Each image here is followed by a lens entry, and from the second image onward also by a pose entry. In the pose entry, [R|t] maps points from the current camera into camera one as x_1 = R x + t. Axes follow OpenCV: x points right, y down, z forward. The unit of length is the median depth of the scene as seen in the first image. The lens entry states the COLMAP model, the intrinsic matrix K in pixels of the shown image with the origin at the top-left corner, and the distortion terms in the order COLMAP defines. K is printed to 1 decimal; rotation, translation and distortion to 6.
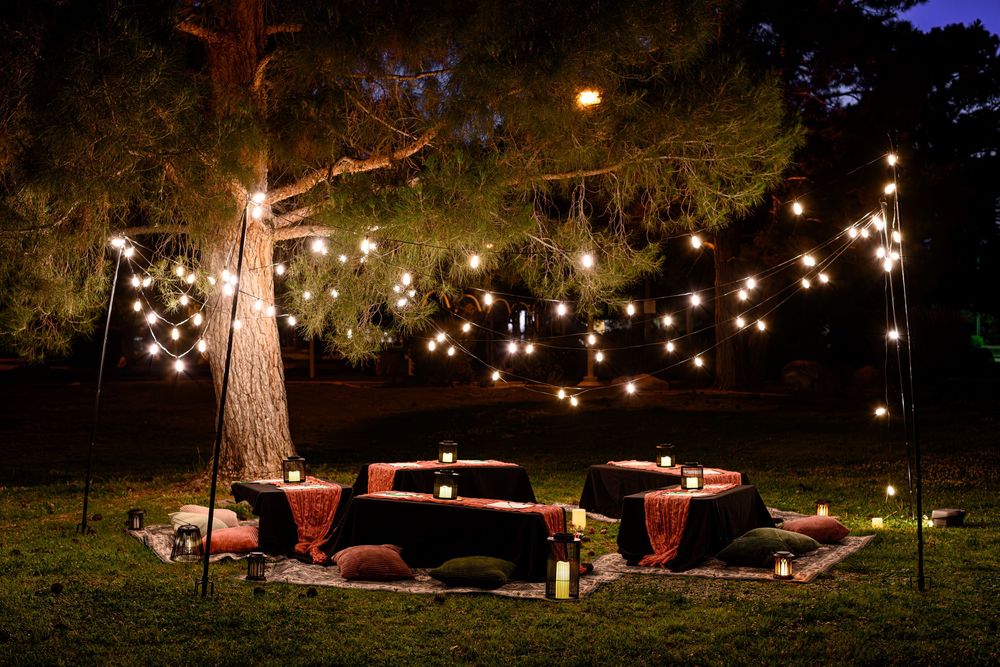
lens RADIAL K [[1540.1, 0, 500.0], [0, 1540.1, 333.5], [0, 0, 1]] dist [-0.002601, 0.099911]
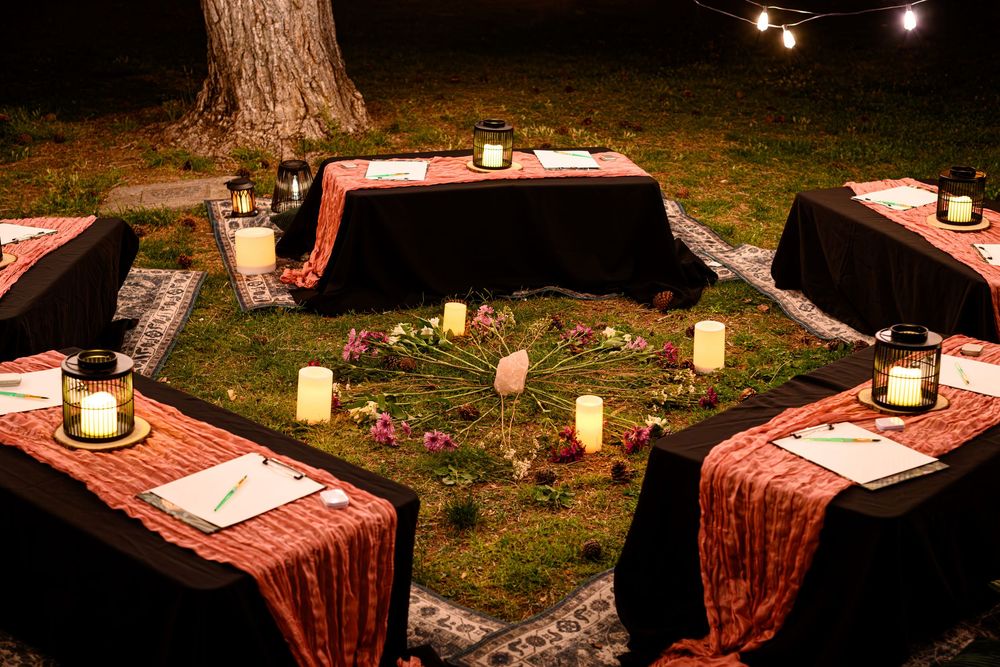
lens RADIAL K [[1540.1, 0, 500.0], [0, 1540.1, 333.5], [0, 0, 1]] dist [-0.002601, 0.099911]
pose [[0.944964, 0.106735, -0.309275, 0.121341], [0.000114, 0.945182, 0.326544, -0.023051], [0.327175, -0.308608, 0.893151, 0.554748]]
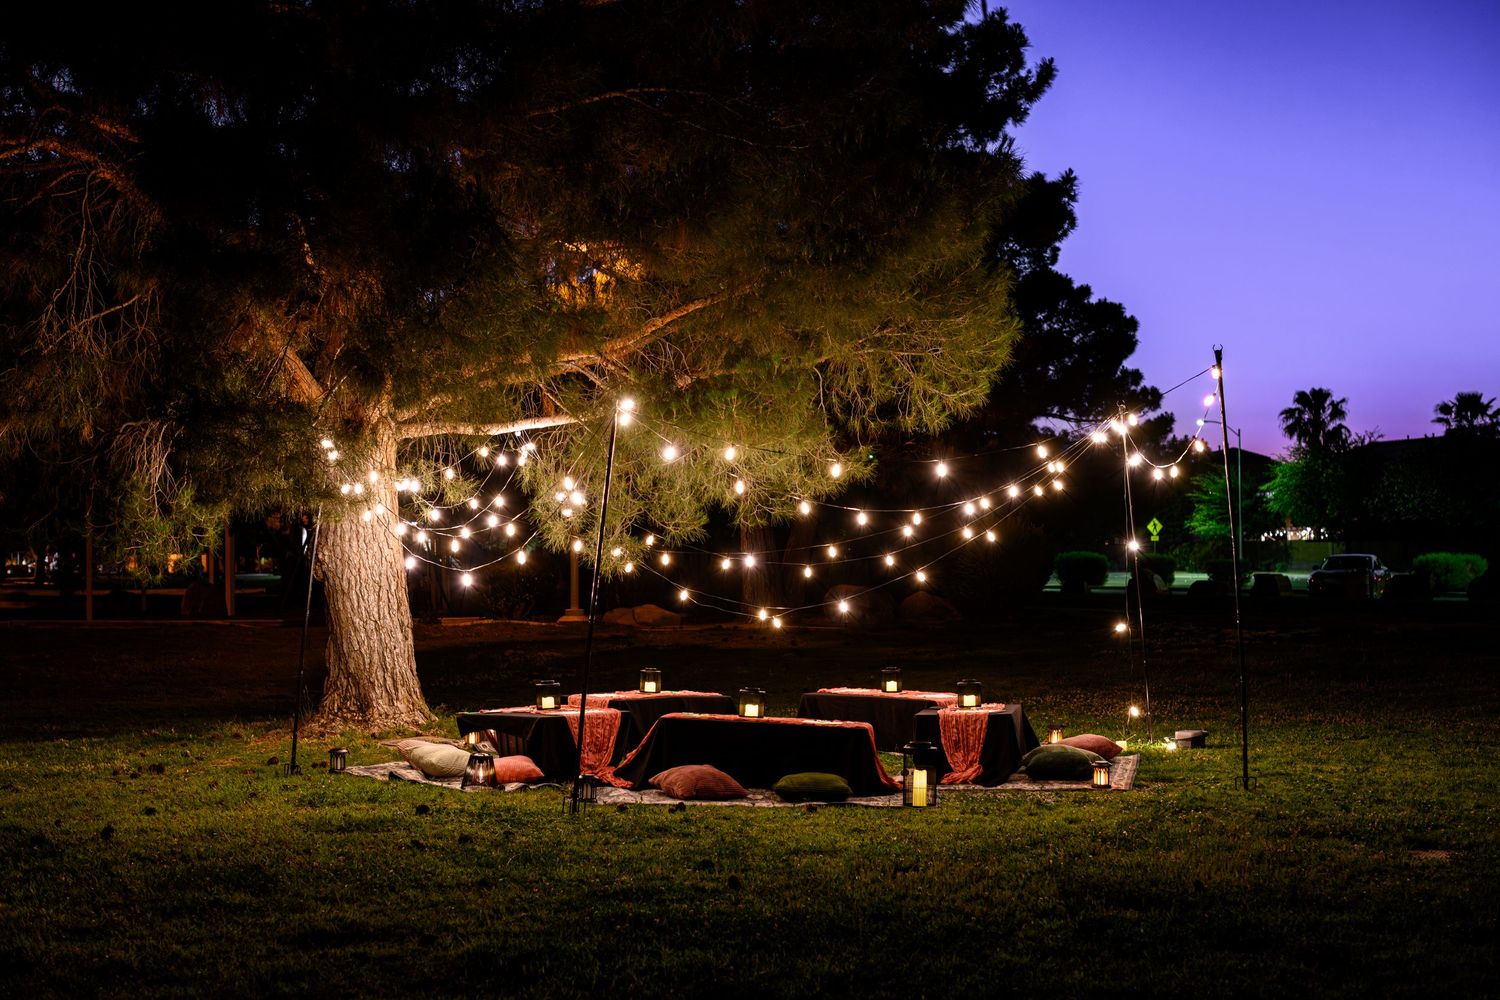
lens RADIAL K [[2254.3, 0, 750.0], [0, 2254.3, 500.0], [0, 0, 1]] dist [0.012186, 0.056185]
pose [[0.974207, 0.000949, 0.225655, -0.269493], [0.004865, 0.999670, -0.025207, 0.006131], [-0.225604, 0.025655, 0.973881, -0.275473]]
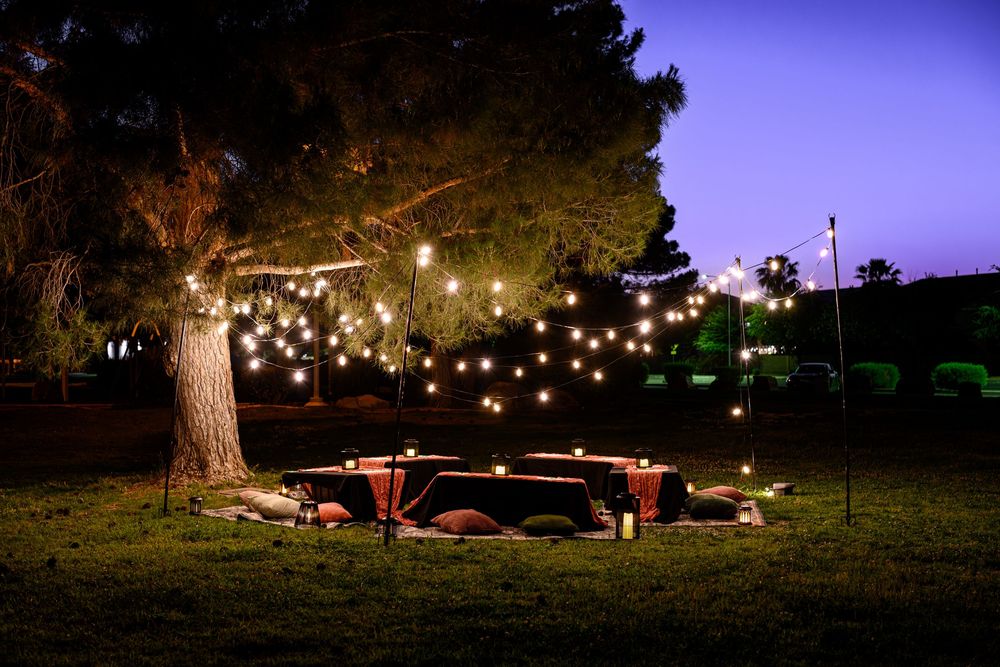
lens RADIAL K [[1481.3, 0, 500.0], [0, 1481.3, 333.5], [0, 0, 1]] dist [0.022997, 0.036683]
pose [[0.956602, 0.006014, 0.291334, -0.316024], [-0.000122, 0.999795, -0.020236, 0.007785], [-0.291396, 0.019322, 0.956407, -0.178356]]
